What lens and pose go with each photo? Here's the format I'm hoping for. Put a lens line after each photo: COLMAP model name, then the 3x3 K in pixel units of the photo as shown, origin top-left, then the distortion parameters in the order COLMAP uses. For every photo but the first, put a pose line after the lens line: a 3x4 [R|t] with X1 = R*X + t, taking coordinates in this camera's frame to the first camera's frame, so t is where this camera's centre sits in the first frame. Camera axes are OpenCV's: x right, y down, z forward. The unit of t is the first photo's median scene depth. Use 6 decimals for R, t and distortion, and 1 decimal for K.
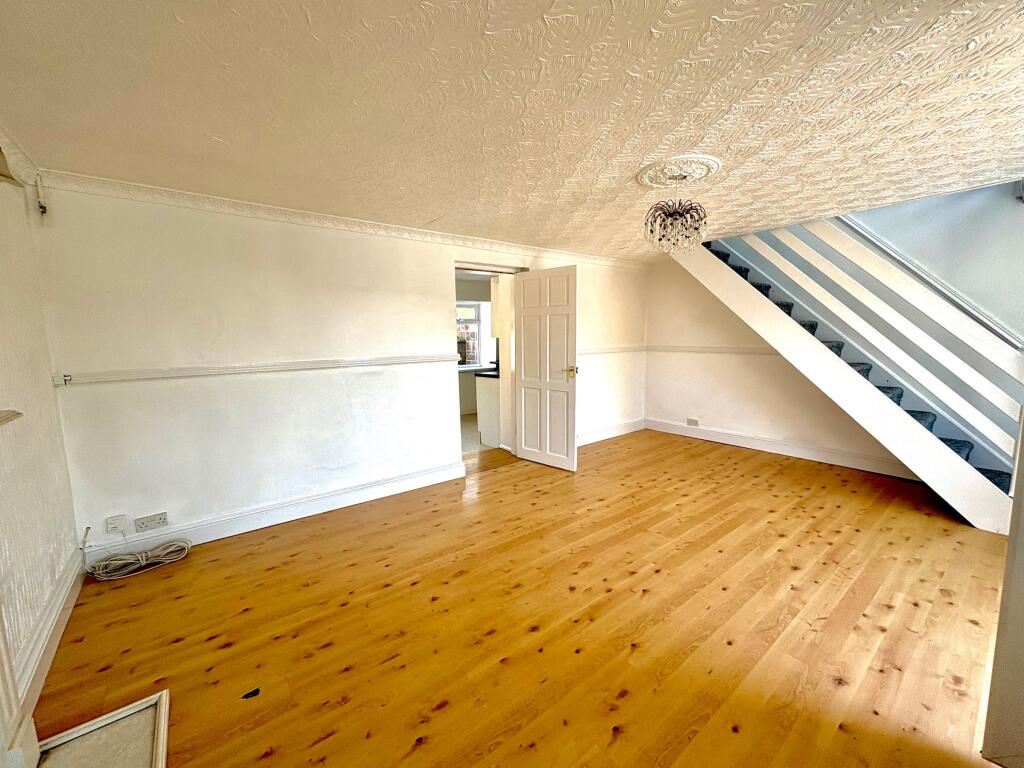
lens RADIAL K [[412.0, 0, 510.2], [0, 412.0, 385.0], [0, 0, 1]] dist [0.000027, -0.000037]
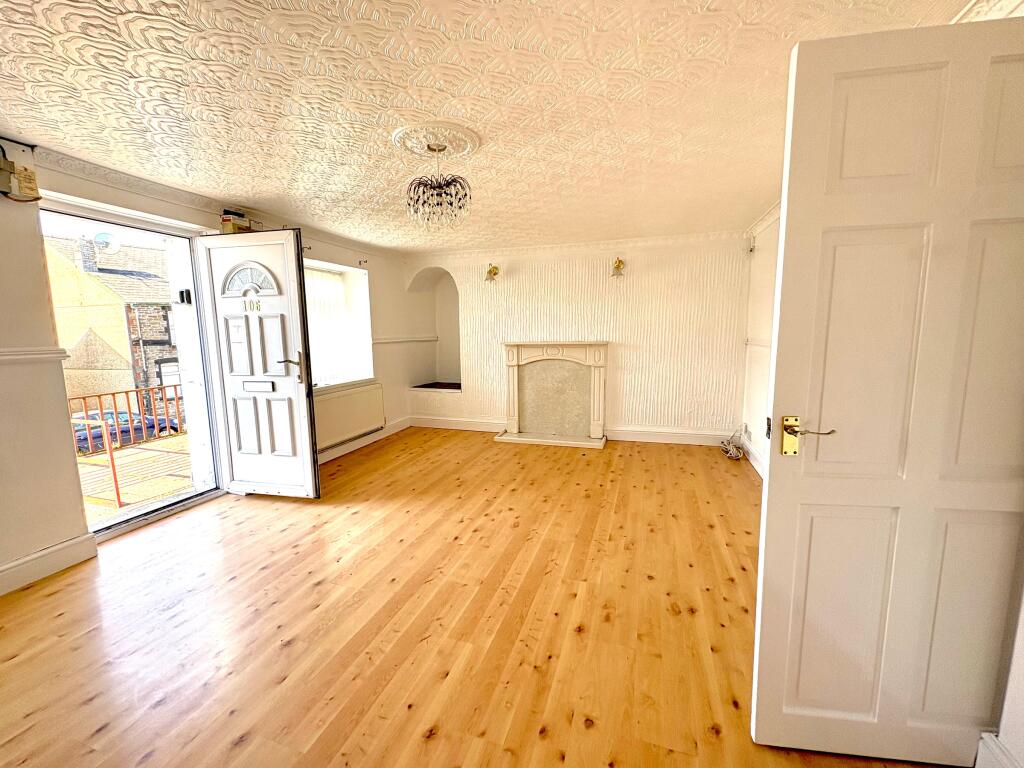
lens RADIAL K [[412.0, 0, 510.2], [0, 412.0, 385.0], [0, 0, 1]] dist [0.000027, -0.000037]
pose [[-0.836657, 0.099785, -0.538561, 0.760965], [-0.039707, 0.969628, 0.241338, -0.208177], [0.546286, 0.223302, -0.807284, 1.808644]]
